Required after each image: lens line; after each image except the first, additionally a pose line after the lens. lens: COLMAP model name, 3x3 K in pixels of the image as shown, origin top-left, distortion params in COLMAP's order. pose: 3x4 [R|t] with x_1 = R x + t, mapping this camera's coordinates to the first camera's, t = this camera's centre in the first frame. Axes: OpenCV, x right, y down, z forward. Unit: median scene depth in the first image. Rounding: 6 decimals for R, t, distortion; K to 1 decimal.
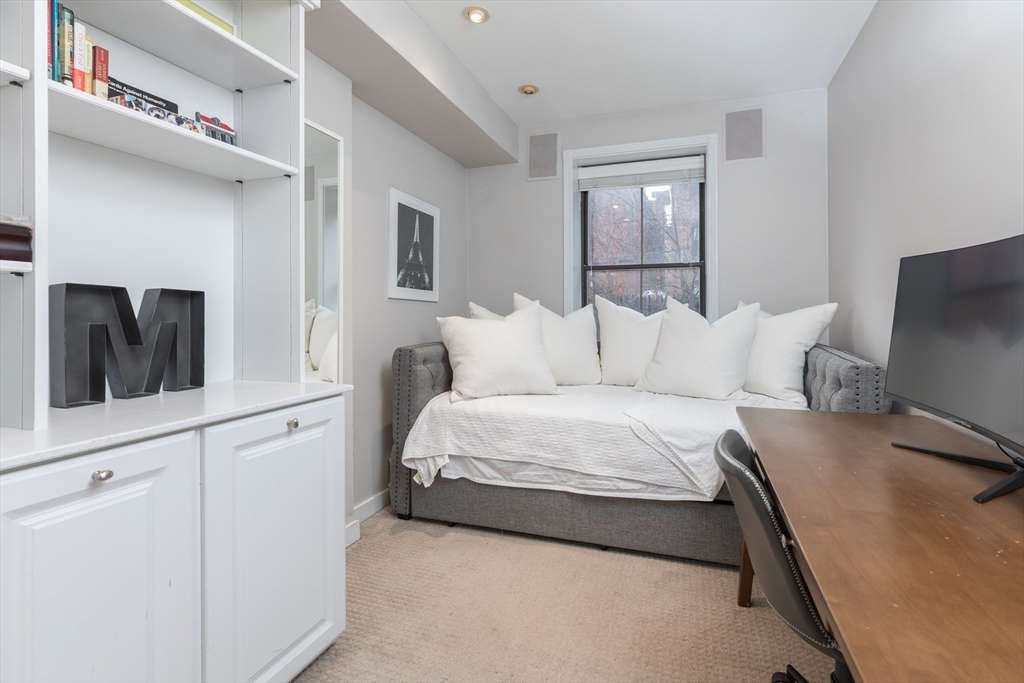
lens RADIAL K [[476.4, 0, 517.8], [0, 476.4, 314.8], [0, 0, 1]] dist [0.001718, 0.000113]
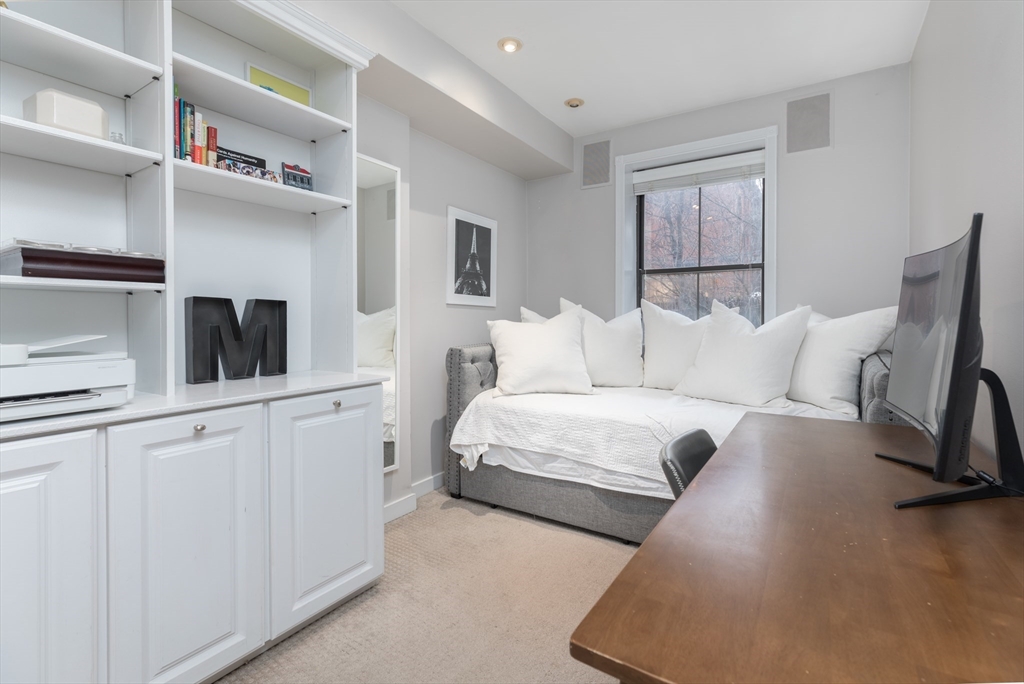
lens RADIAL K [[466.8, 0, 484.4], [0, 466.8, 324.7], [0, 0, 1]] dist [0.000156, 0.000021]
pose [[0.962603, 0.003595, -0.270891, 0.150802], [0.000022, 0.999911, 0.013349, -0.000451], [0.270915, -0.012856, 0.962517, -0.059716]]
